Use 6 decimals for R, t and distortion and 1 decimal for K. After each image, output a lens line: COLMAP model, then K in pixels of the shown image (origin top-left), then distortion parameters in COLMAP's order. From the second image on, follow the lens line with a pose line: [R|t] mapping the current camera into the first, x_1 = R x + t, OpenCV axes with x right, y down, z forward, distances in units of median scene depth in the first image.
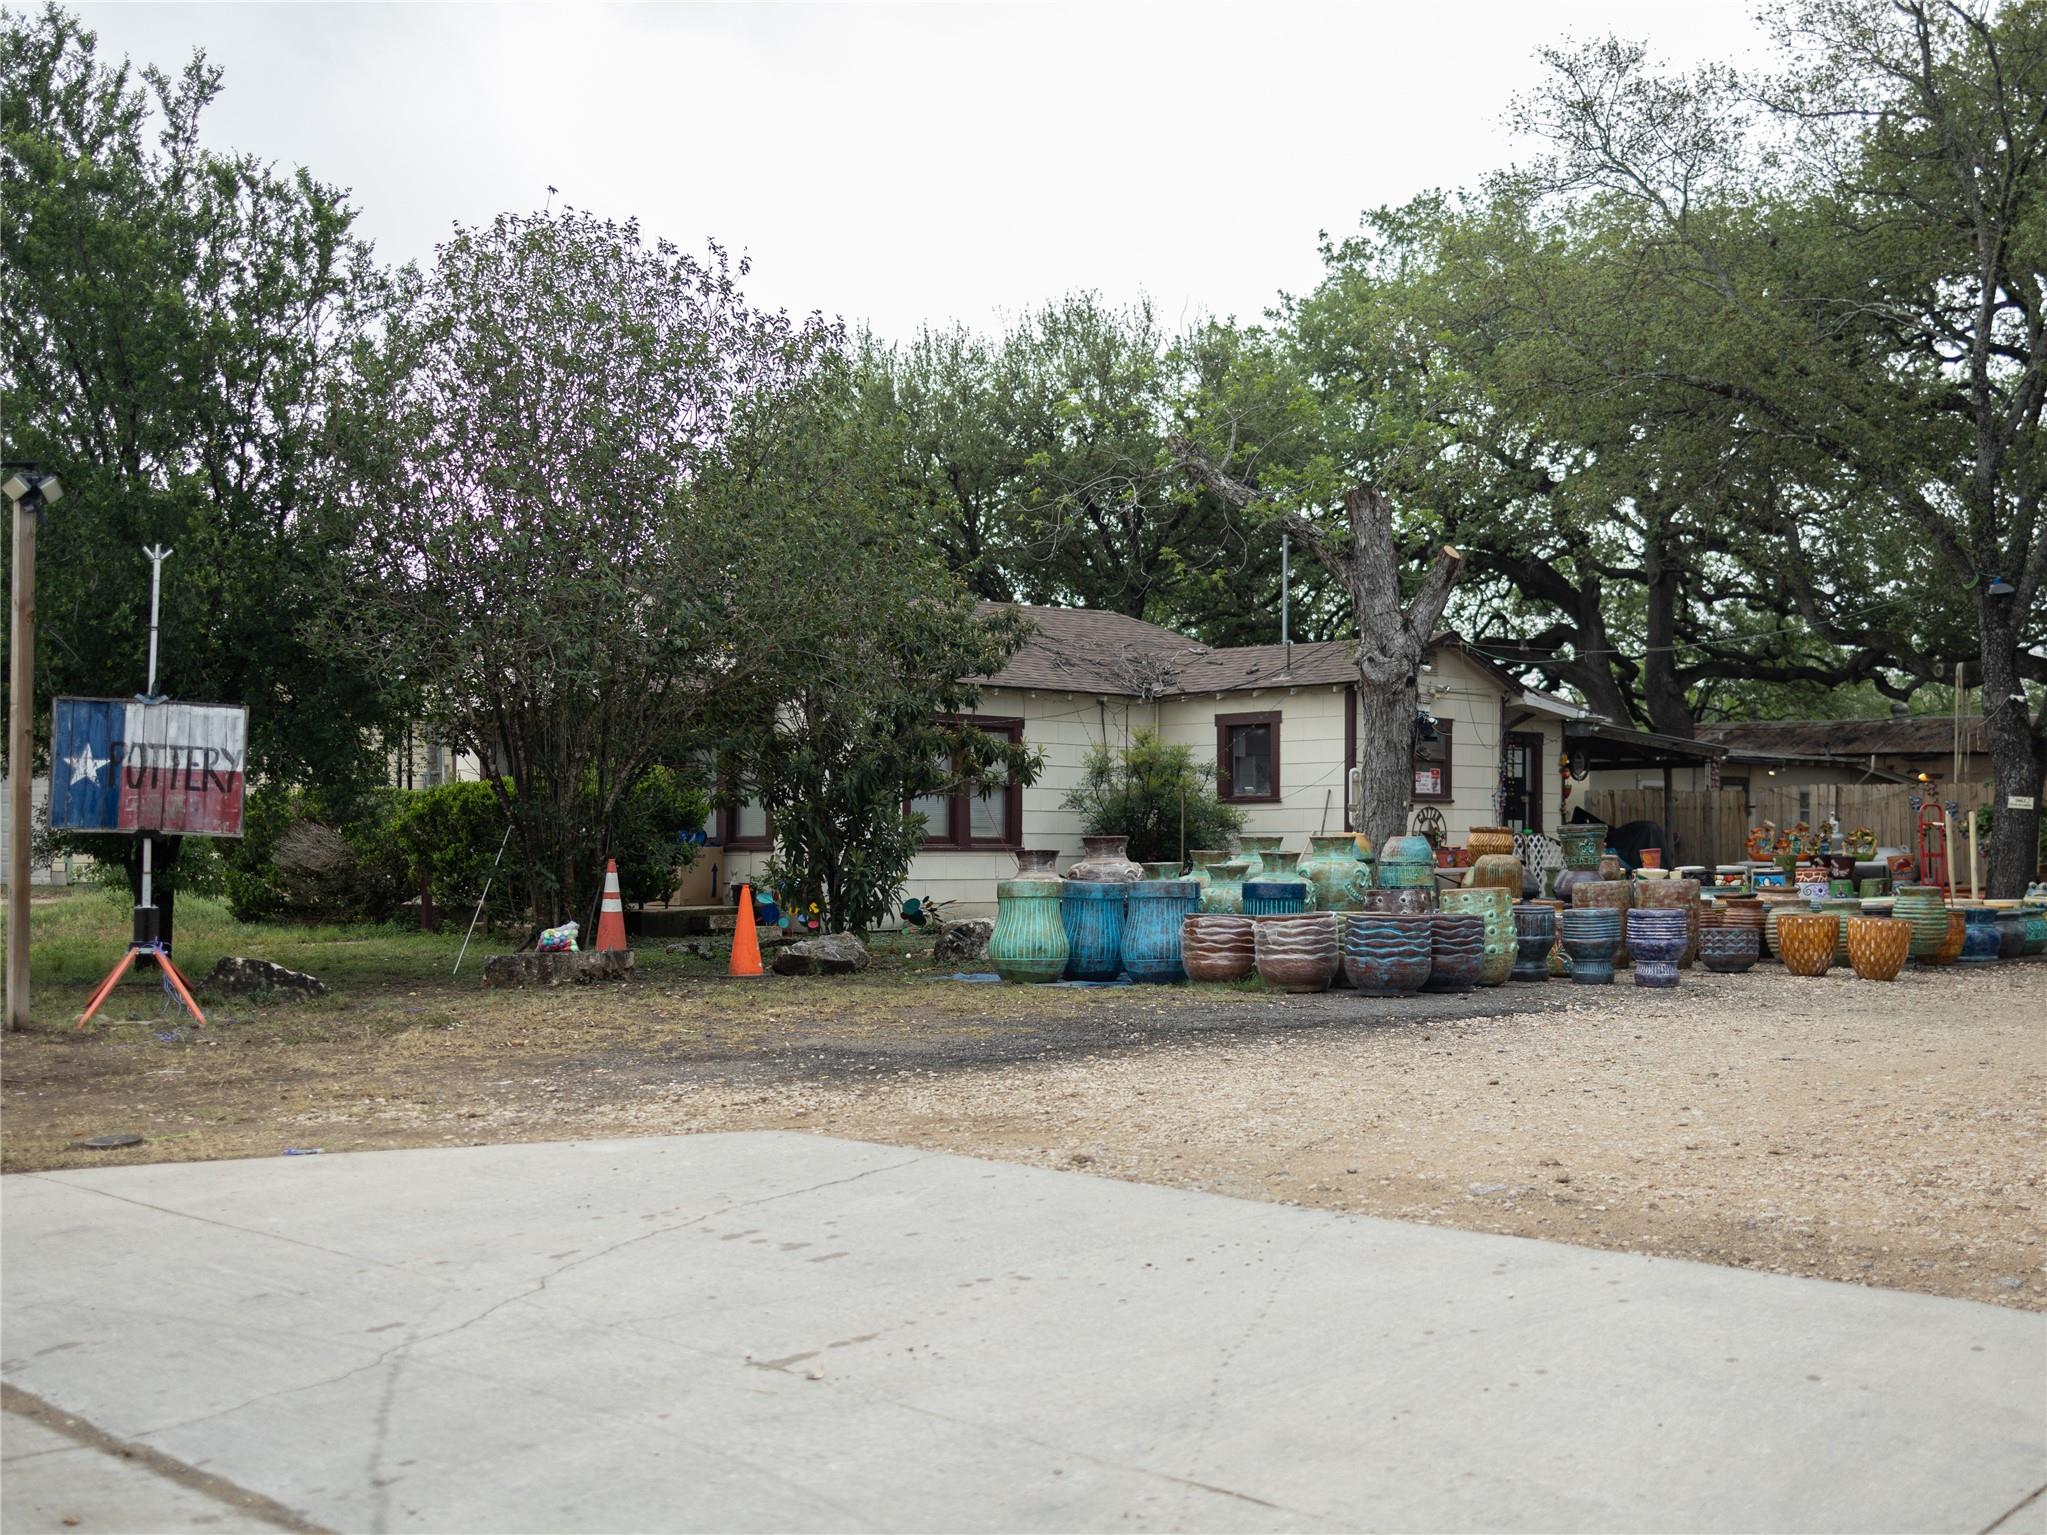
lens RADIAL K [[2215.8, 0, 1031.0], [0, 2215.8, 722.5], [0, 0, 1]] dist [0.003904, -0.003303]
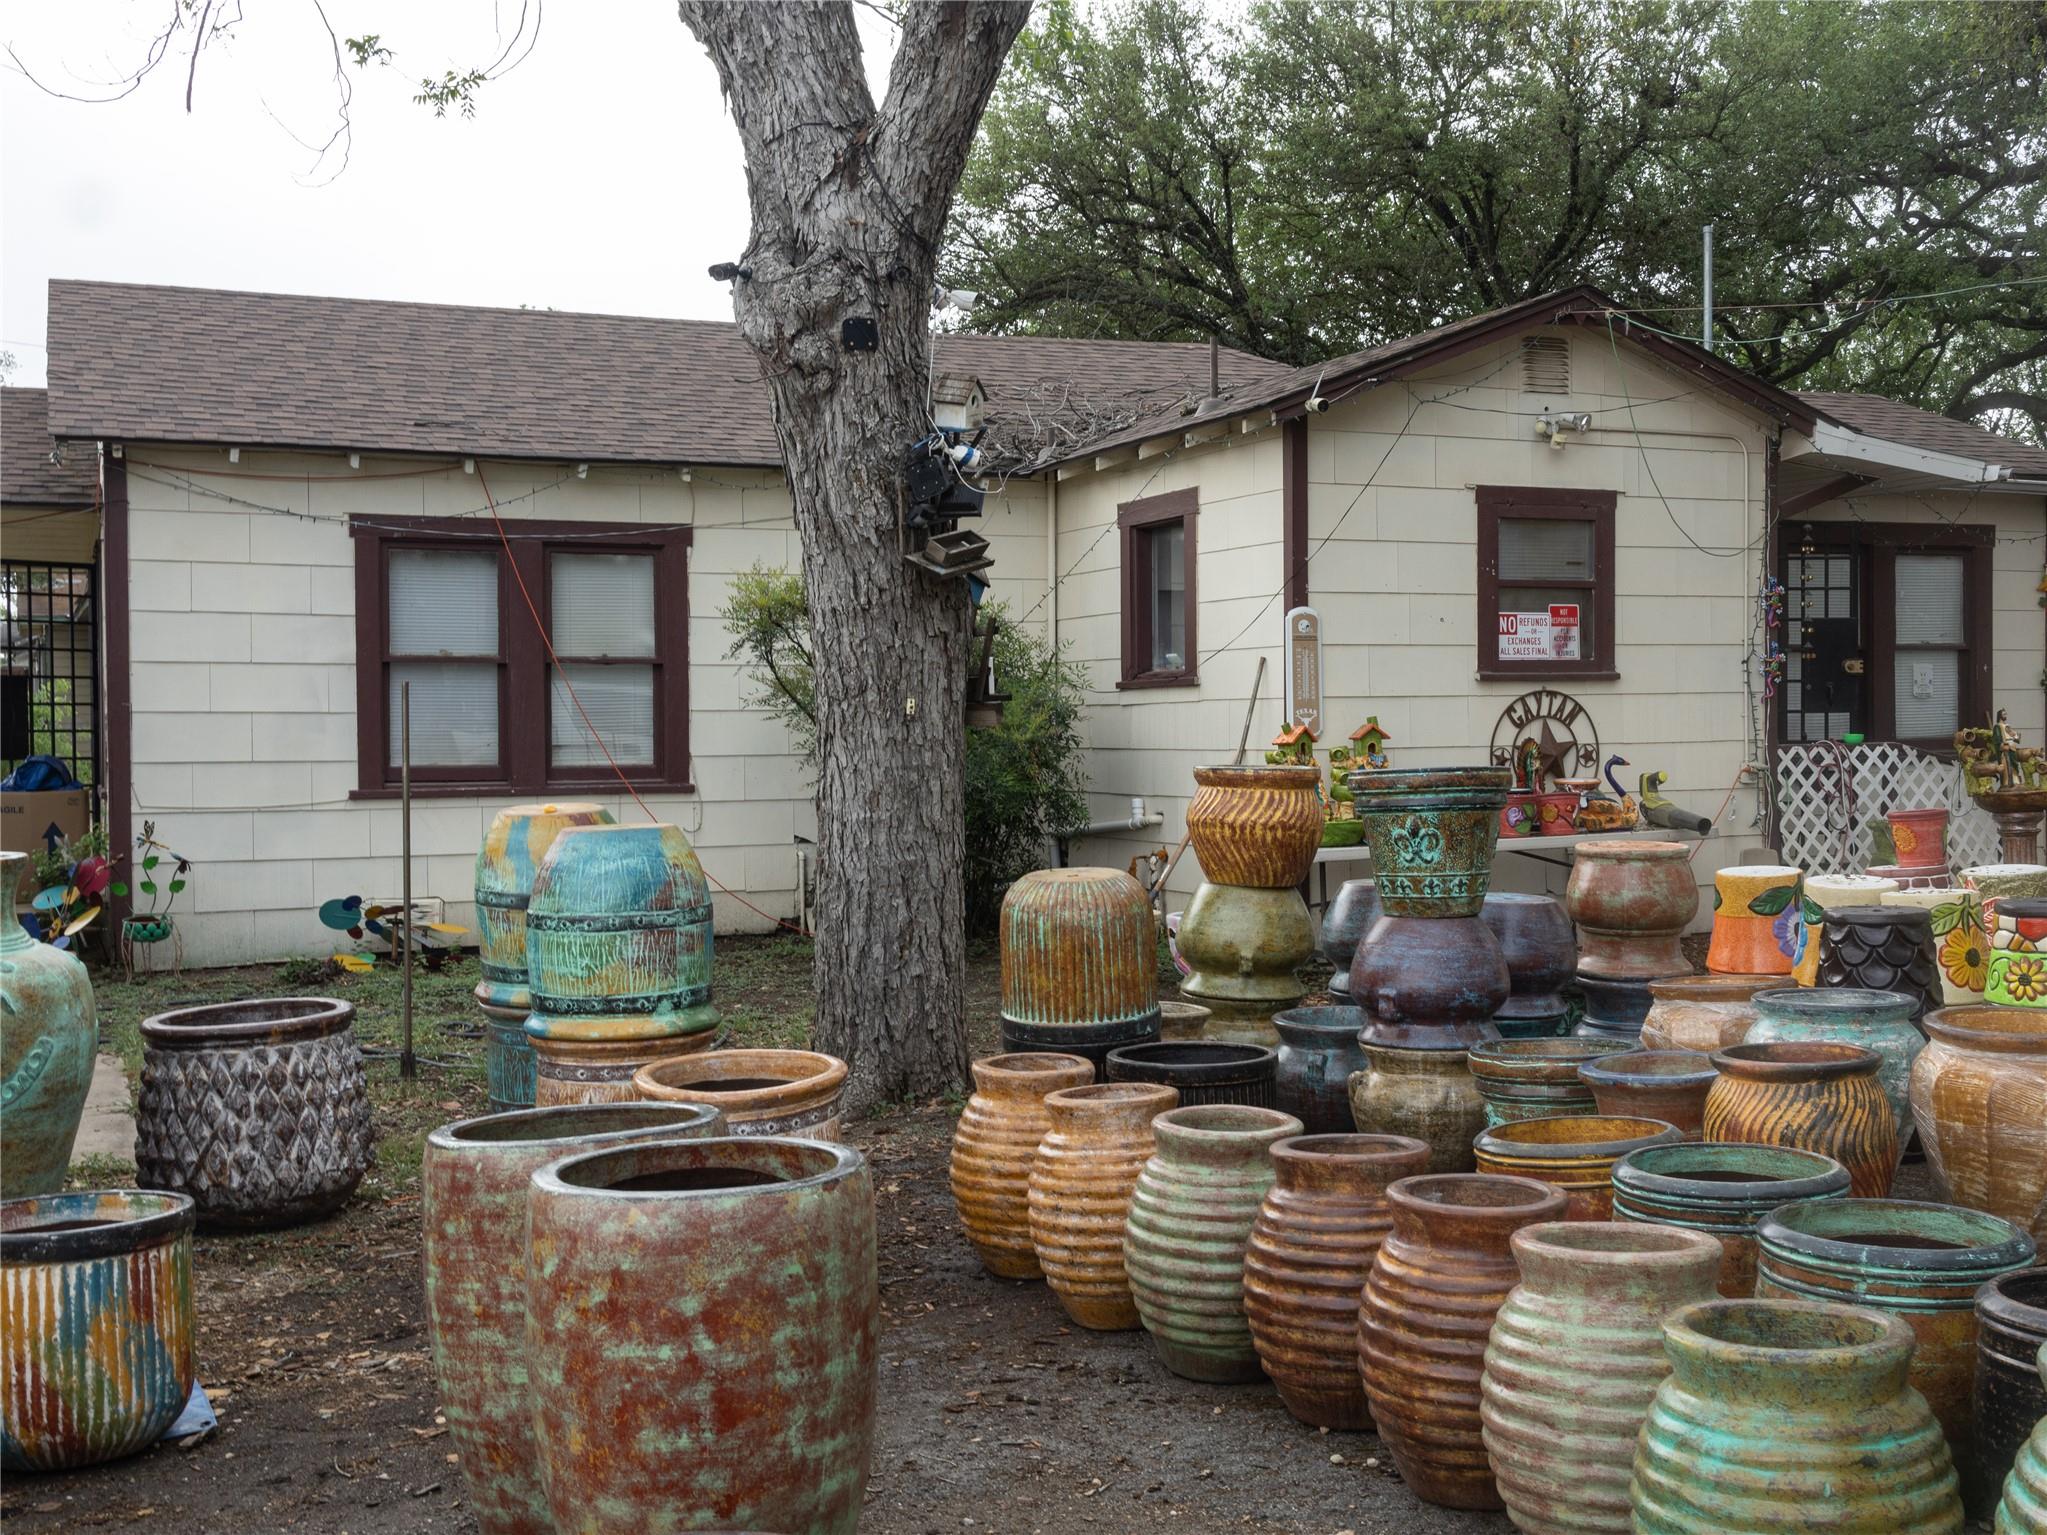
lens RADIAL K [[2324.0, 0, 1020.1], [0, 2324.0, 730.7], [0, 0, 1]] dist [0.002309, -0.001289]
pose [[0.941514, -0.008543, -0.336865, 0.235396], [0.029897, 0.997854, 0.058252, 0.015679], [0.335644, -0.064916, 0.939749, 0.520496]]
